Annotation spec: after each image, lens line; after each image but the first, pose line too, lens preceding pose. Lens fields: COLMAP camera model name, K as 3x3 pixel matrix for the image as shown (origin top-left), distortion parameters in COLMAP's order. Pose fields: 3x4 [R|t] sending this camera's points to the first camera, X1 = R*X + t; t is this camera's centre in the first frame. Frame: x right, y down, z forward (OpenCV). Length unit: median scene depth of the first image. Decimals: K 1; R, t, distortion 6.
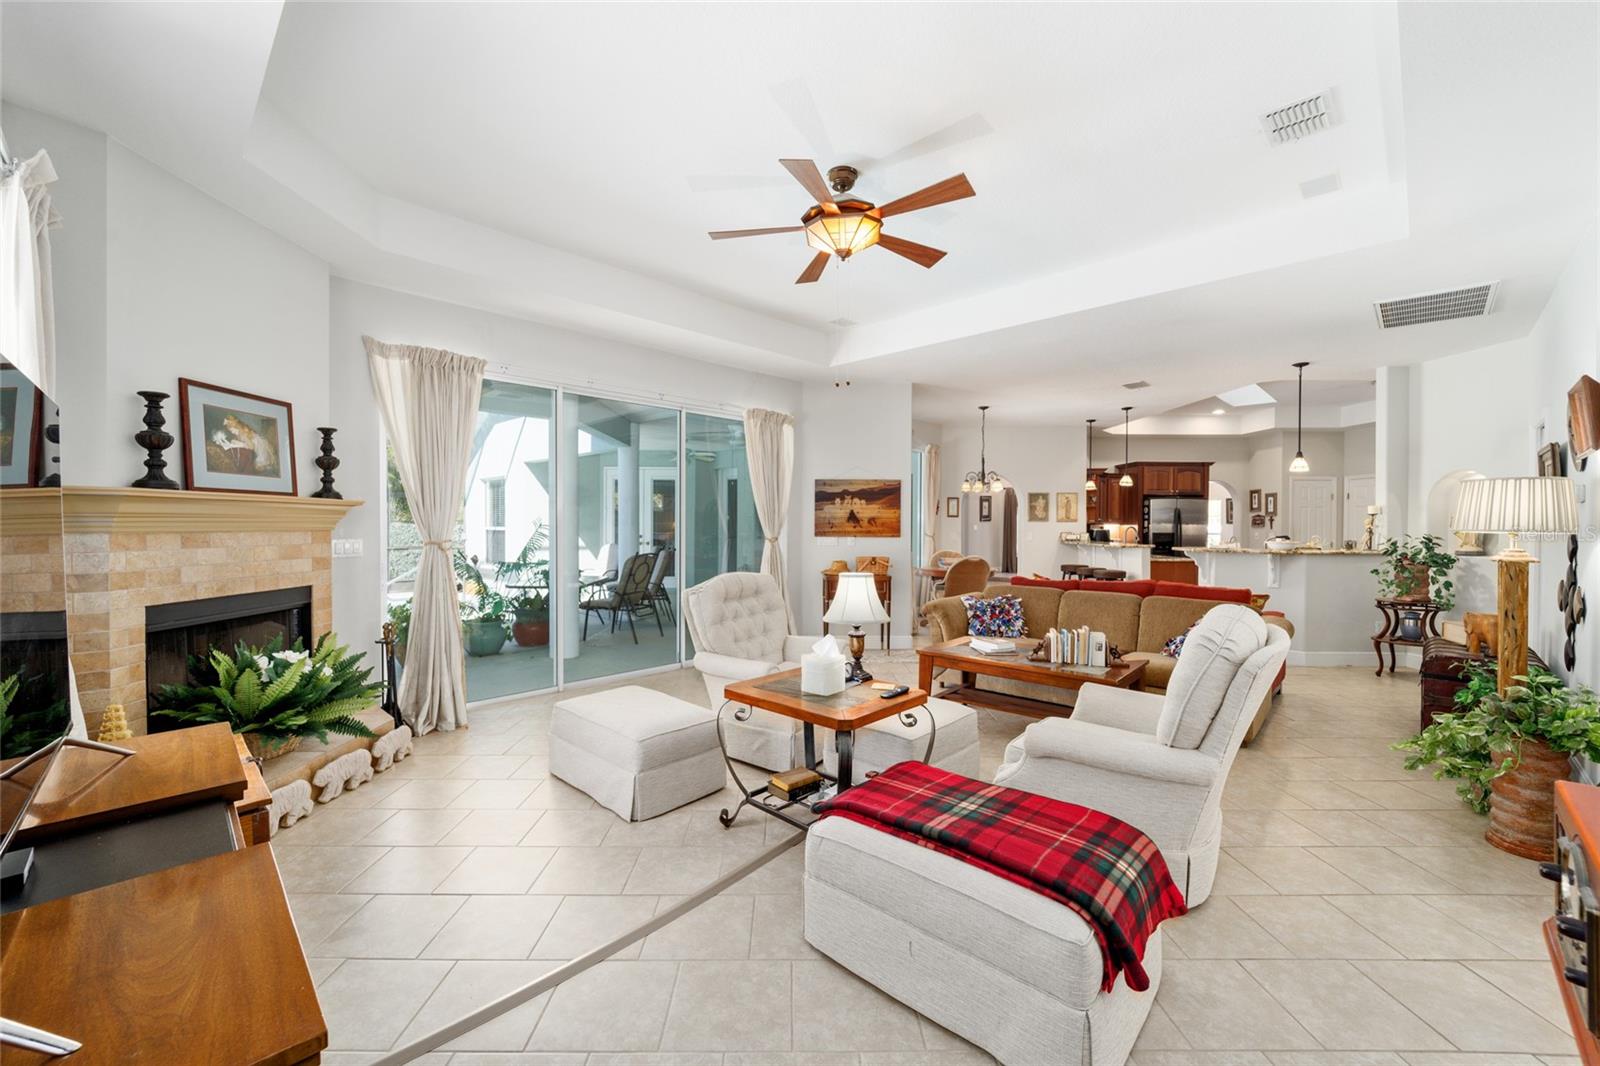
lens RADIAL K [[638.1, 0, 793.3], [0, 638.1, 527.6], [0, 0, 1]] dist [-0.000872, -0.000920]
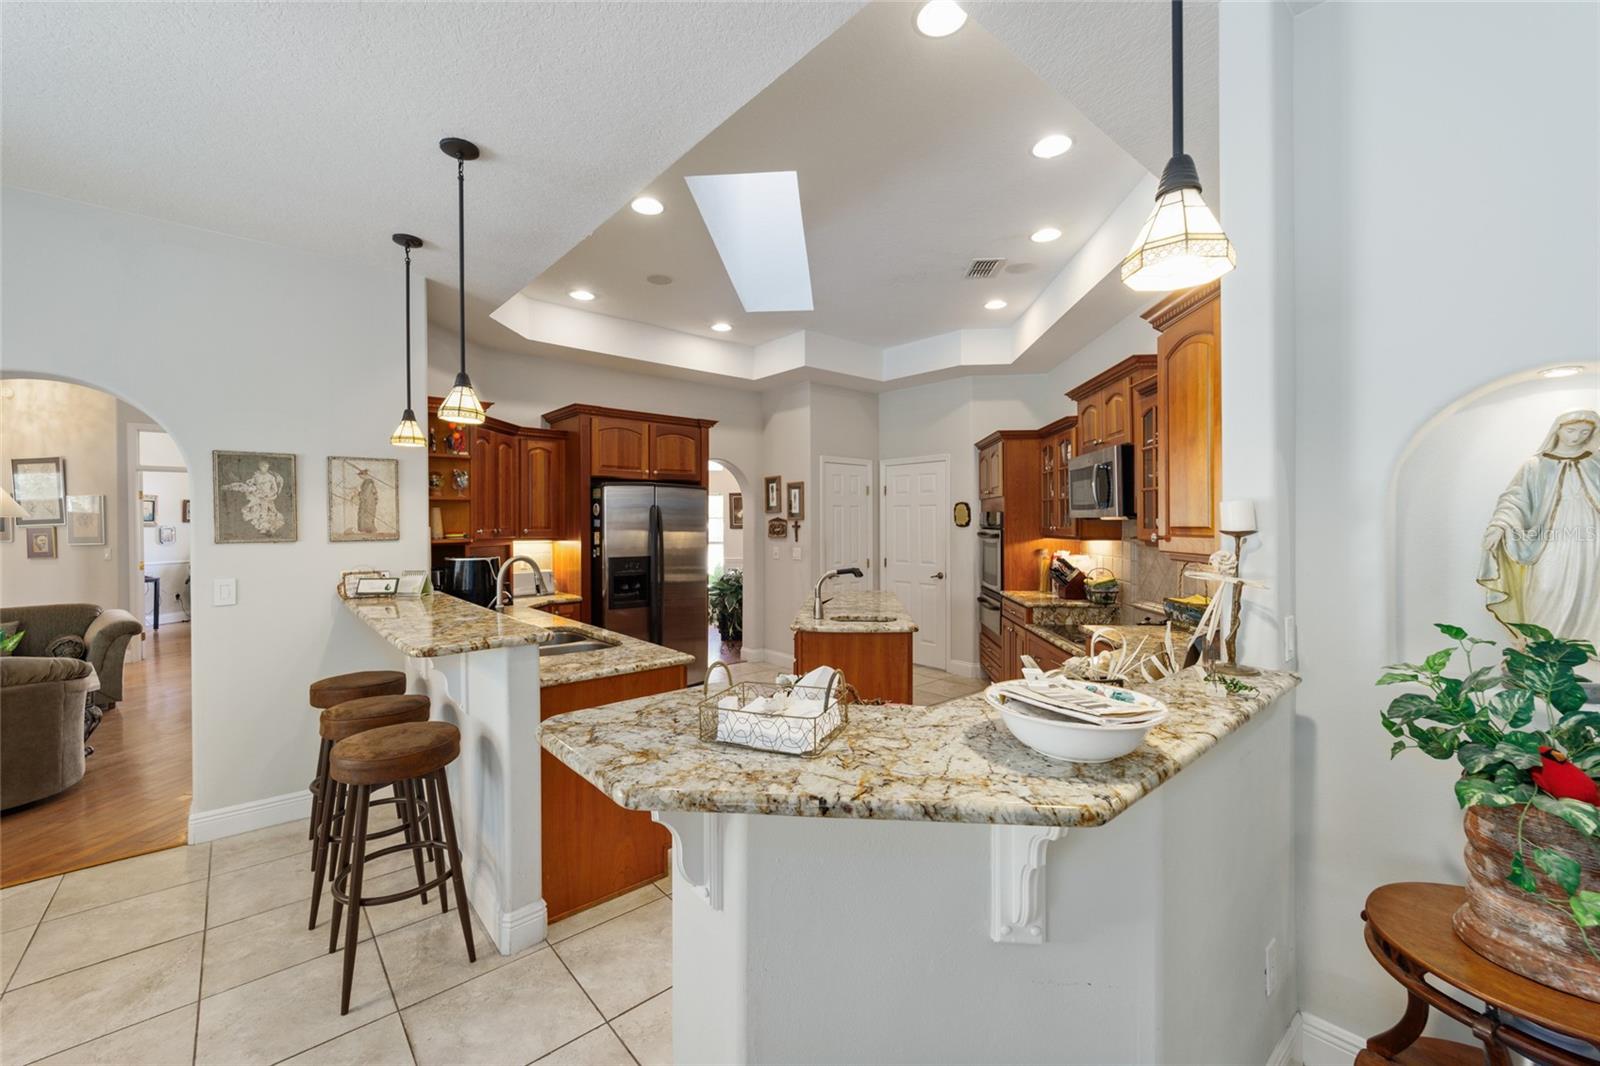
lens RADIAL K [[638.1, 0, 793.3], [0, 638.1, 527.6], [0, 0, 1]] dist [-0.000872, -0.000920]
pose [[0.758755, -0.012722, 0.651252, 0.354207], [0.009875, 0.999919, 0.008029, -0.015867], [-0.651302, 0.000339, 0.758819, 0.544181]]
